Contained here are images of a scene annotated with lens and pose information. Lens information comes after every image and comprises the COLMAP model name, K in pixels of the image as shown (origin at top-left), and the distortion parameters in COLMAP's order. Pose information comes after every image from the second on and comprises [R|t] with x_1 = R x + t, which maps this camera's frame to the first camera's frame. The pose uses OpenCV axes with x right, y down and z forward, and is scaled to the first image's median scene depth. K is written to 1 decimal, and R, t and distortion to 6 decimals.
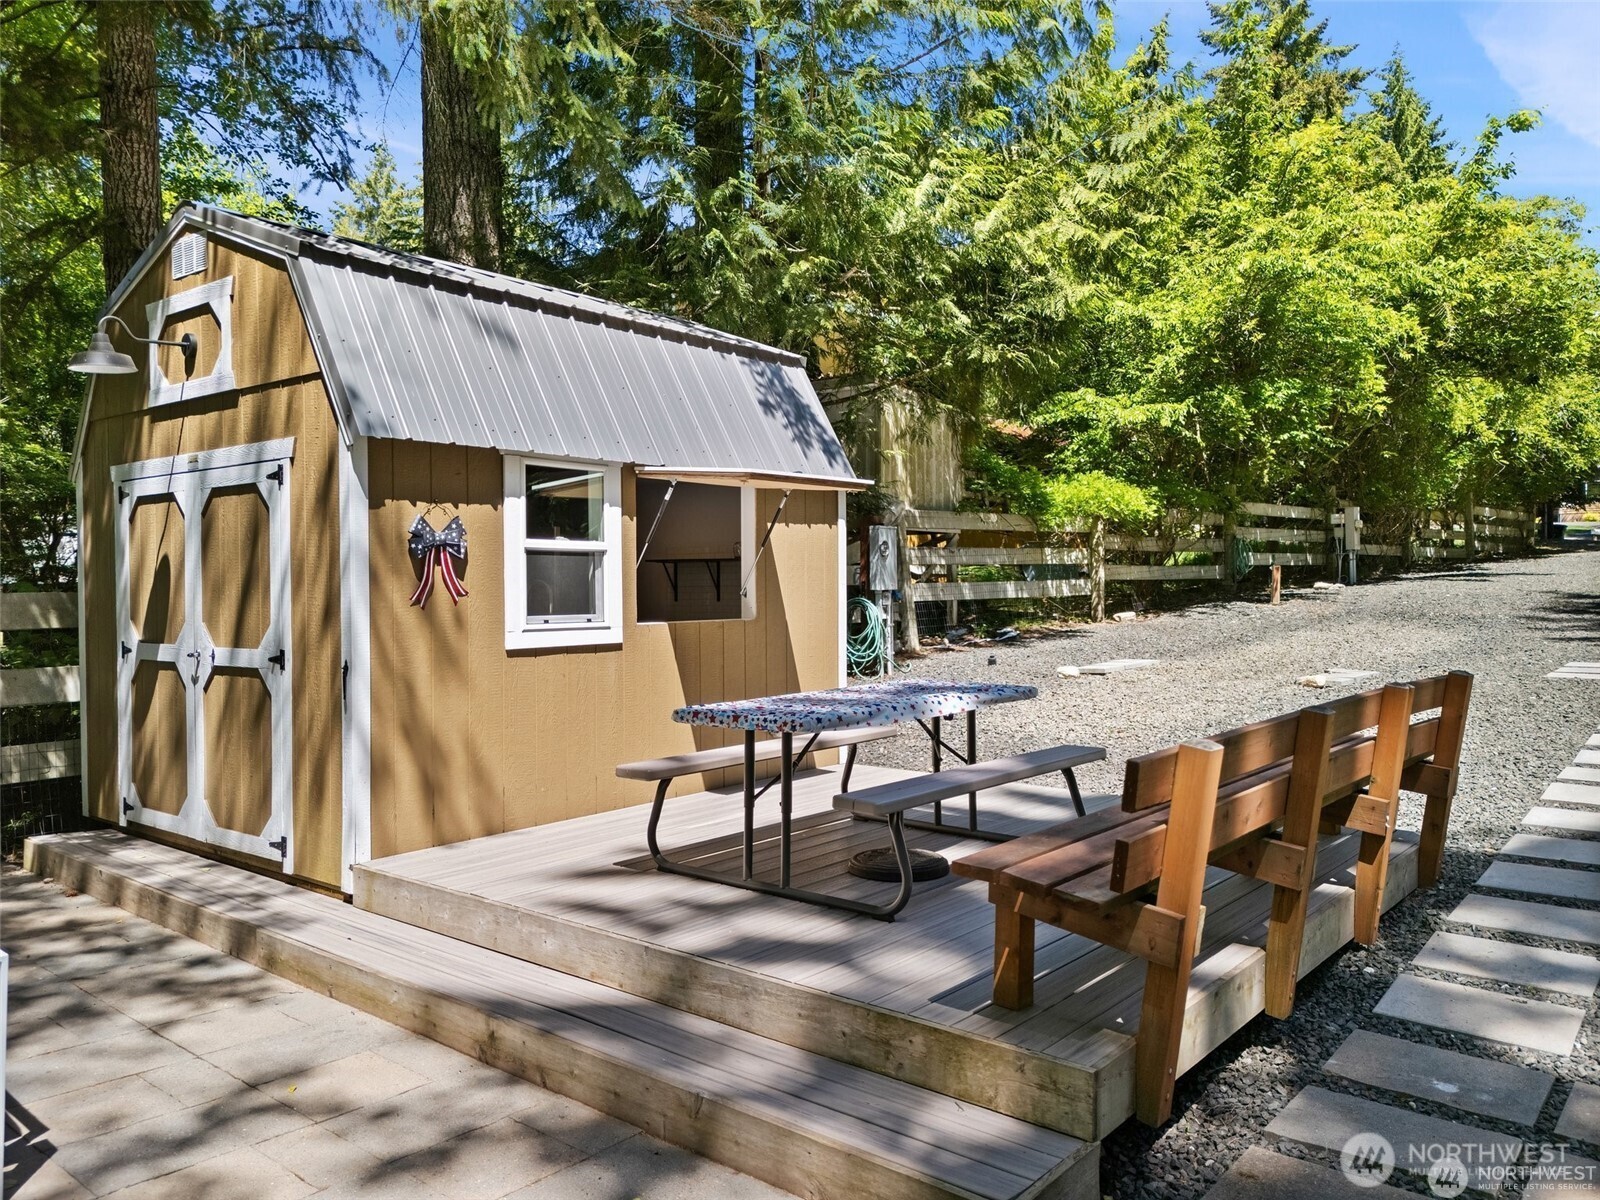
lens RADIAL K [[1238.3, 0, 800.0], [0, 1238.3, 600.0], [0, 0, 1]] dist [0.192410, -0.268622]
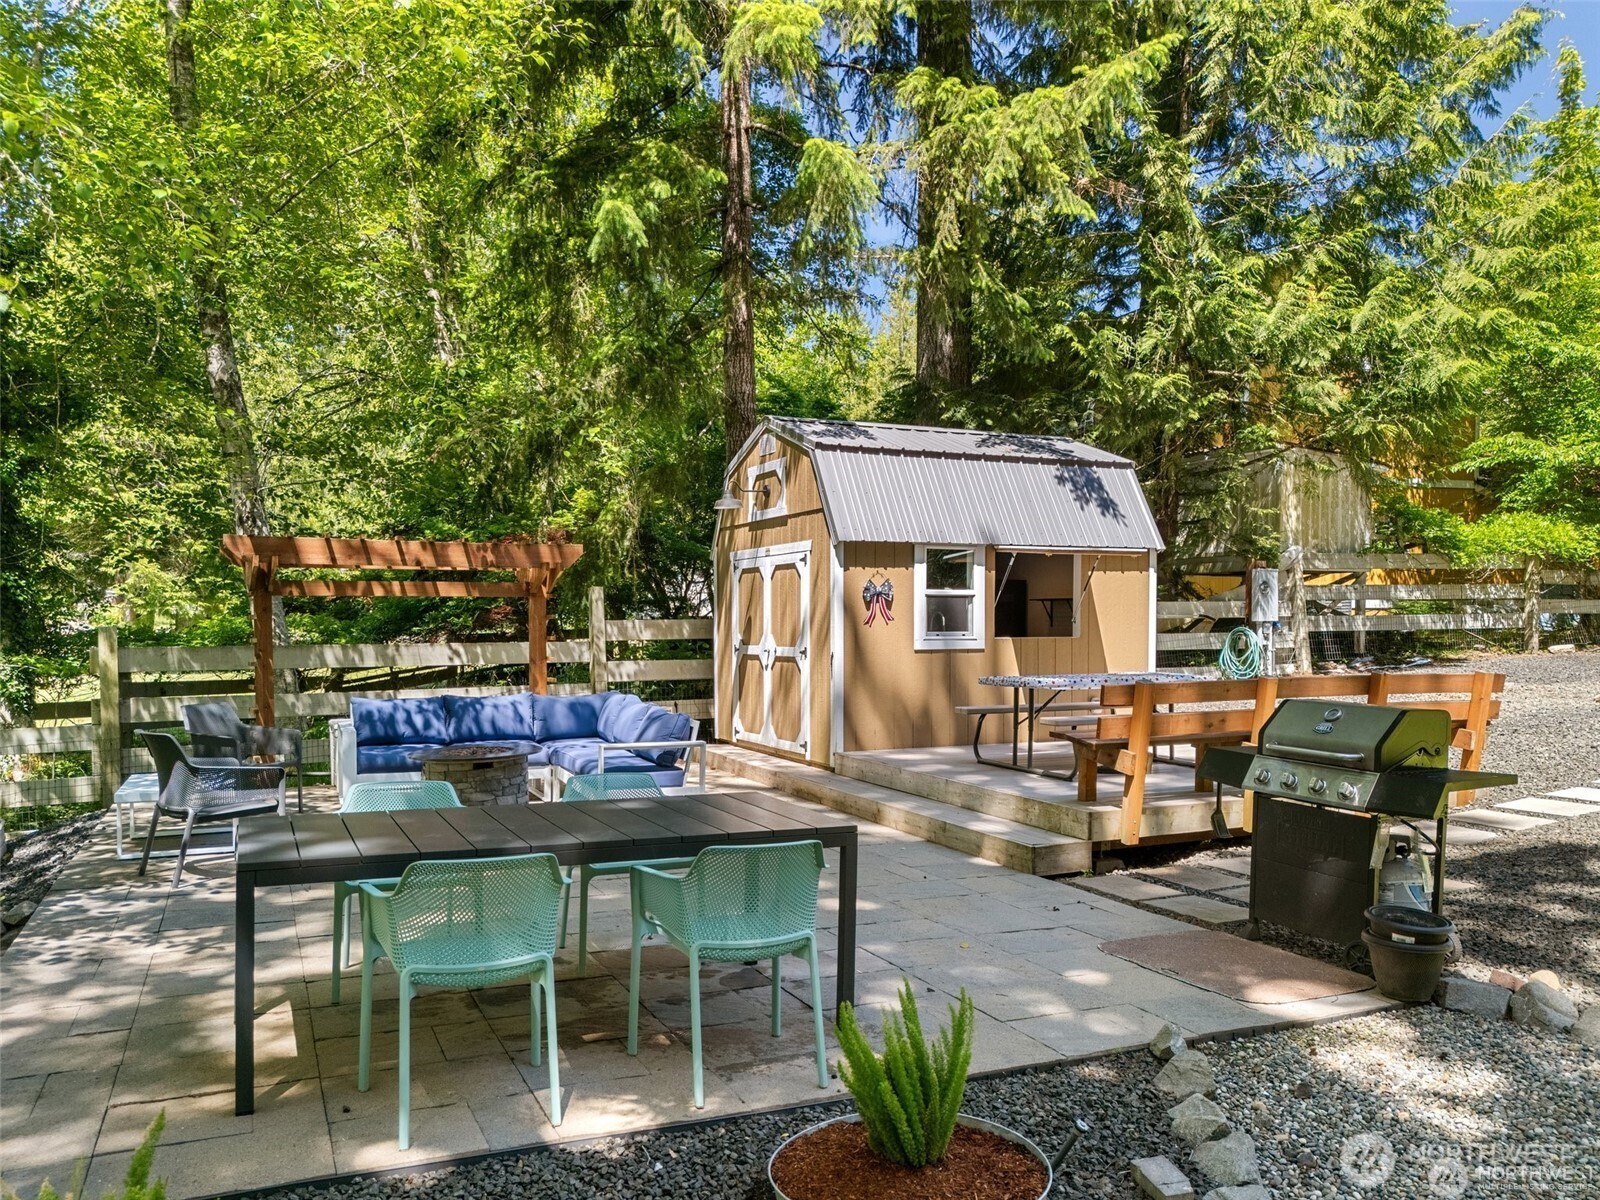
lens RADIAL K [[1238.3, 0, 800.0], [0, 1238.3, 600.0], [0, 0, 1]] dist [0.192410, -0.268622]
pose [[0.911255, -0.005111, -0.411810, 0.330229], [-0.006386, 0.999627, -0.026538, 0.014402], [0.411792, 0.026813, 0.910883, -0.663422]]
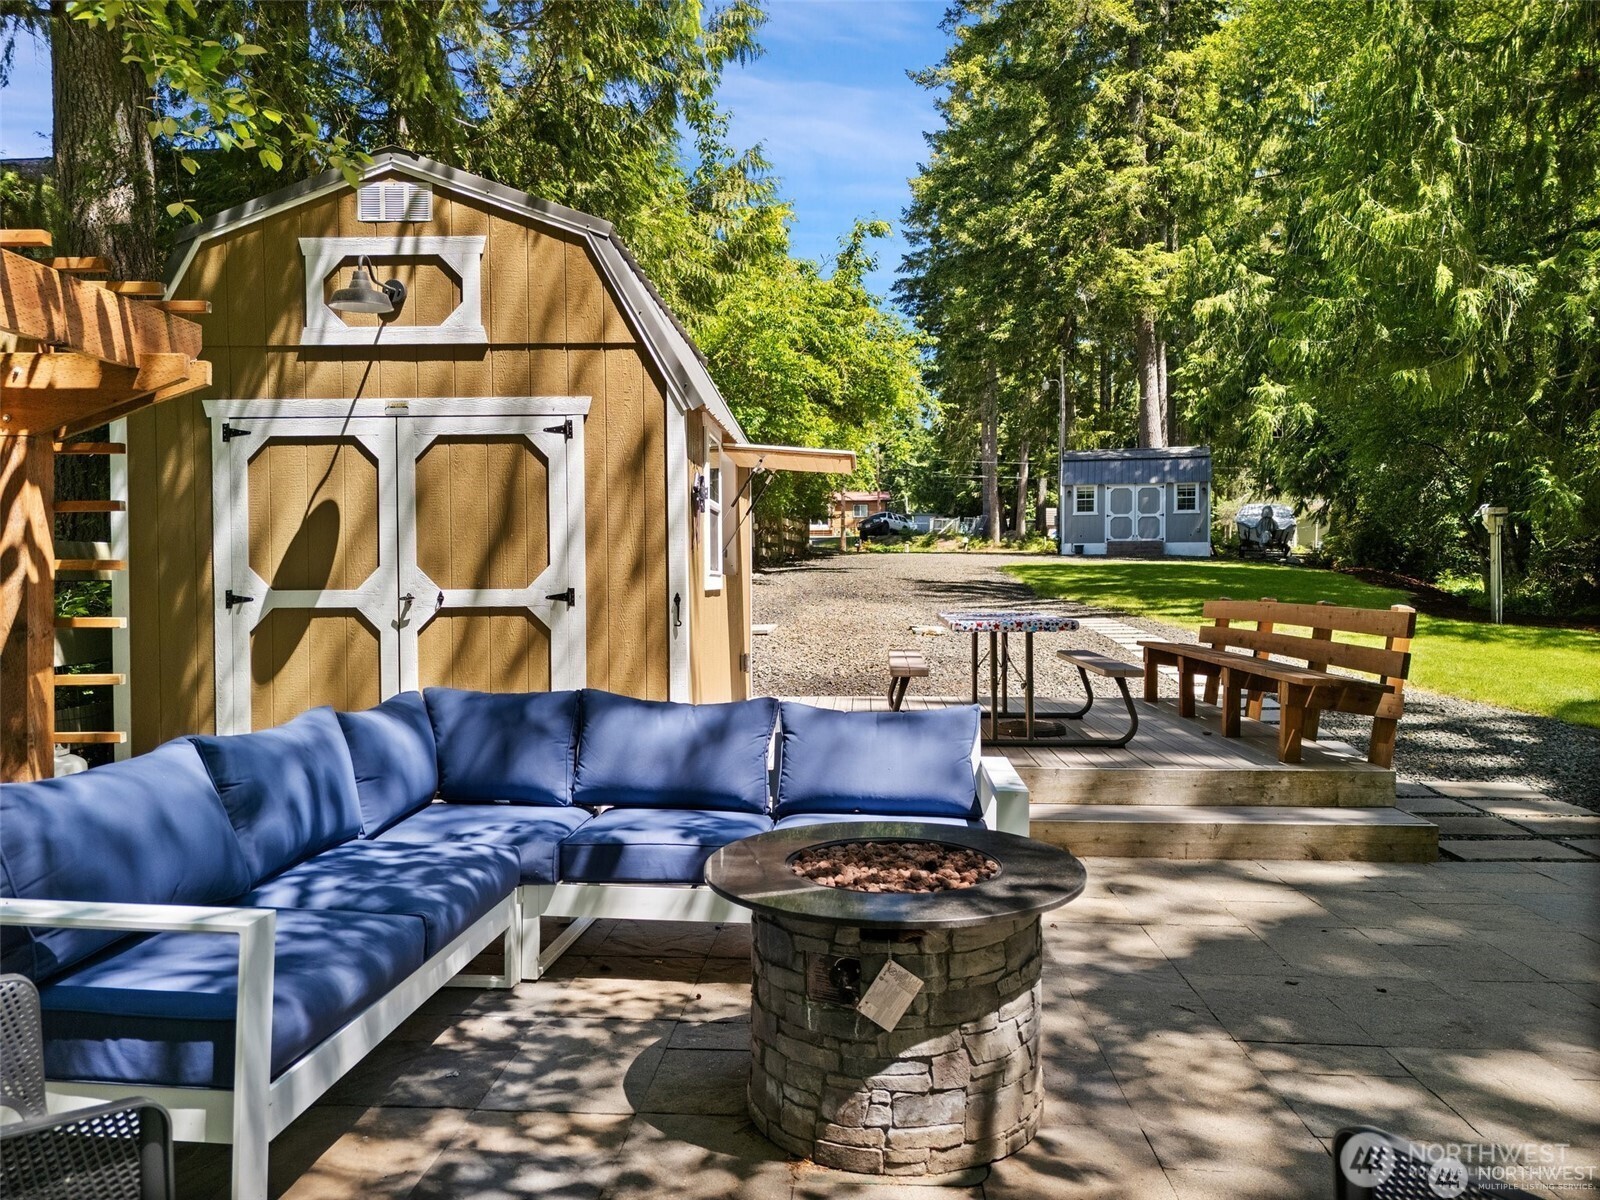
lens RADIAL K [[1238.3, 0, 800.0], [0, 1238.3, 600.0], [0, 0, 1]] dist [0.192410, -0.268622]
pose [[0.779637, -0.007181, 0.626191, -0.822268], [0.008751, 0.999962, 0.000572, 0.044689], [-0.626171, 0.005034, 0.779670, 0.023626]]
